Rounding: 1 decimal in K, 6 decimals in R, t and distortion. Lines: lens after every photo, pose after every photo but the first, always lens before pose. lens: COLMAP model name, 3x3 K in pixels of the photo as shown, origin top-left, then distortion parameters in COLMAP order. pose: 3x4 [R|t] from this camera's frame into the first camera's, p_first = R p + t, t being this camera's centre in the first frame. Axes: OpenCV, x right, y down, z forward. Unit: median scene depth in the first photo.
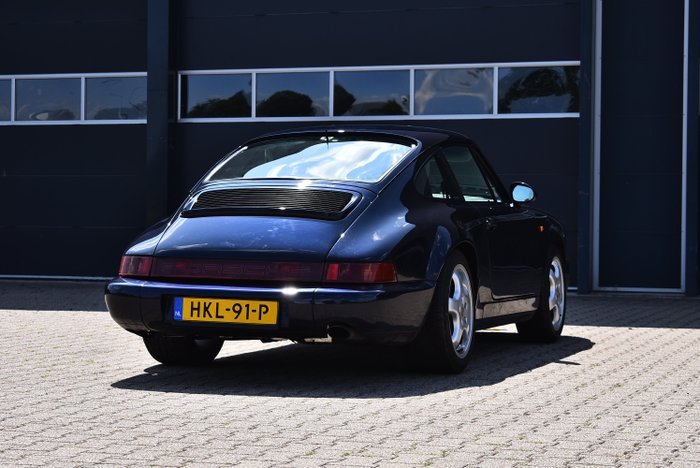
lens RADIAL K [[1637.6, 0, 350.0], [0, 1637.6, 234.0], [0, 0, 1]] dist [0.073491, 0.286017]
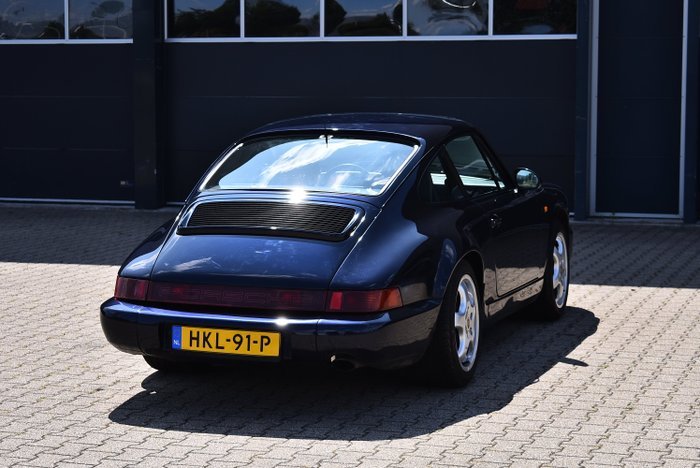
lens RADIAL K [[1637.6, 0, 350.0], [0, 1637.6, 234.0], [0, 0, 1]] dist [0.073491, 0.286017]
pose [[0.999914, -0.010376, 0.008001, -0.009029], [0.009628, 0.996029, 0.088502, -0.094312], [-0.008888, -0.088418, 0.996044, 0.037958]]
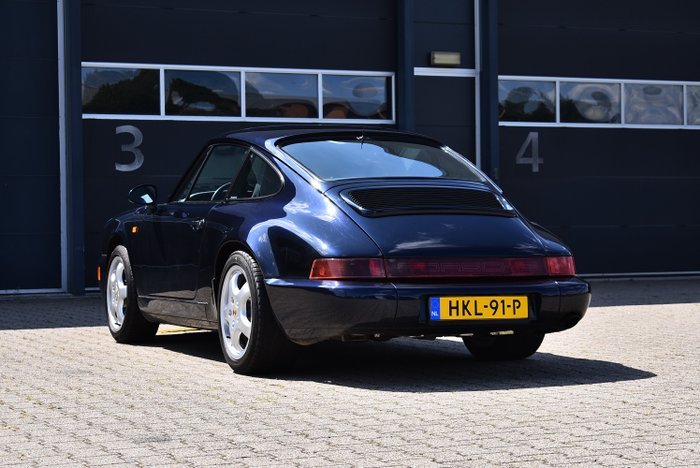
lens RADIAL K [[1637.6, 0, 350.0], [0, 1637.6, 234.0], [0, 0, 1]] dist [0.073491, 0.286017]
pose [[0.727304, -0.022187, 0.685957, -0.779925], [0.023478, 0.999697, 0.007441, -0.008147], [-0.685914, 0.010693, 0.727604, 0.290650]]
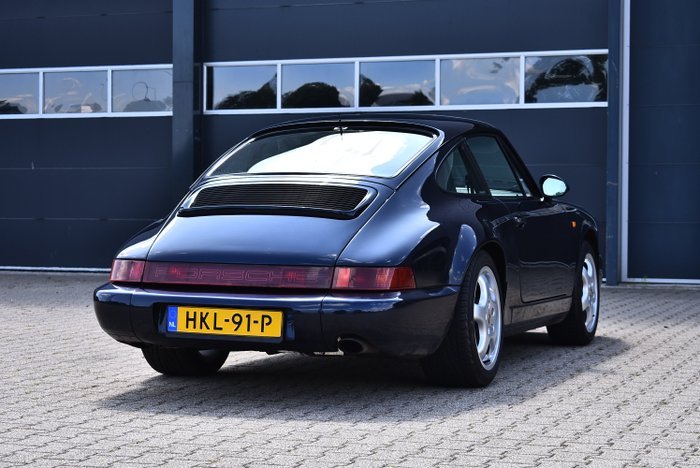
lens RADIAL K [[1536.8, 0, 350.0], [0, 1536.8, 234.0], [0, 0, 1]] dist [0.063107, 0.294161]
pose [[0.999751, -0.004332, -0.021881, 0.010616], [0.004538, 0.999946, 0.009360, -0.008095], [0.021839, -0.009457, 0.999717, 0.150035]]
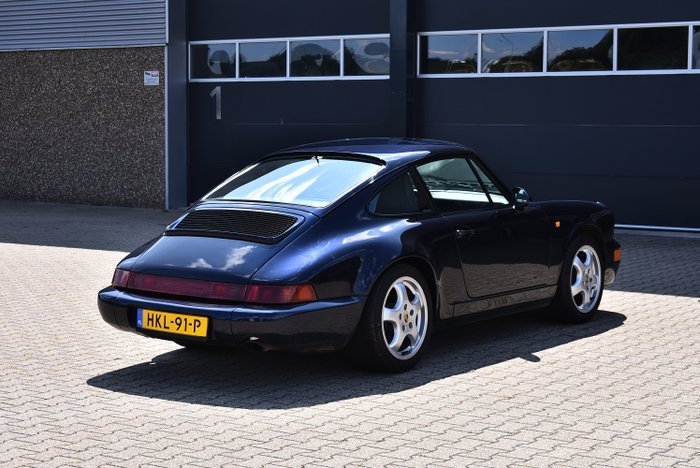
lens RADIAL K [[1471.4, 0, 348.9], [0, 1471.4, 110.2], [0, 0, 1]] dist [-0.016164, -0.078570]
pose [[0.959322, -0.009252, -0.282163, 0.327414], [0.007740, 0.999949, -0.006471, -0.092946], [0.282208, 0.004023, 0.959345, 0.009483]]
